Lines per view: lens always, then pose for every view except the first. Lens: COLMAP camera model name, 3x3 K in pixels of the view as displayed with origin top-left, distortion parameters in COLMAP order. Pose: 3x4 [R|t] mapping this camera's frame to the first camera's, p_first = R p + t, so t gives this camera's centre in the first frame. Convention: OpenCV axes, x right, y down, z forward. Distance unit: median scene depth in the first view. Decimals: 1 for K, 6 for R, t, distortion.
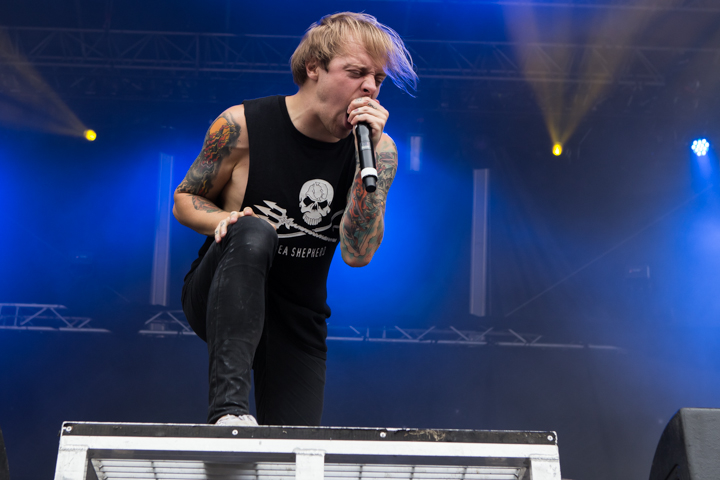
lens RADIAL K [[1053.4, 0, 330.7], [0, 1053.4, 241.7], [0, 0, 1]] dist [0.006168, 0.054086]
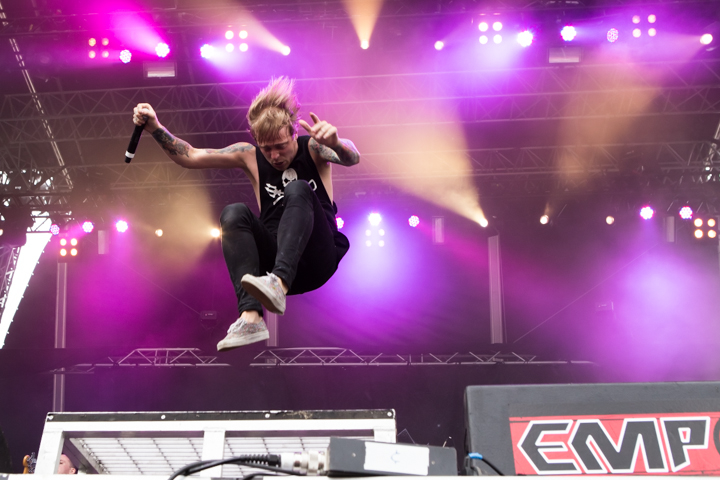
lens RADIAL K [[739.6, 0, 302.8], [0, 739.6, 268.2], [0, 0, 1]] dist [-0.059639, 0.021382]
pose [[0.991854, -0.053535, -0.115583, 0.215773], [0.048697, 0.997831, -0.044286, 0.035272], [0.117703, 0.038296, 0.992310, 0.039830]]
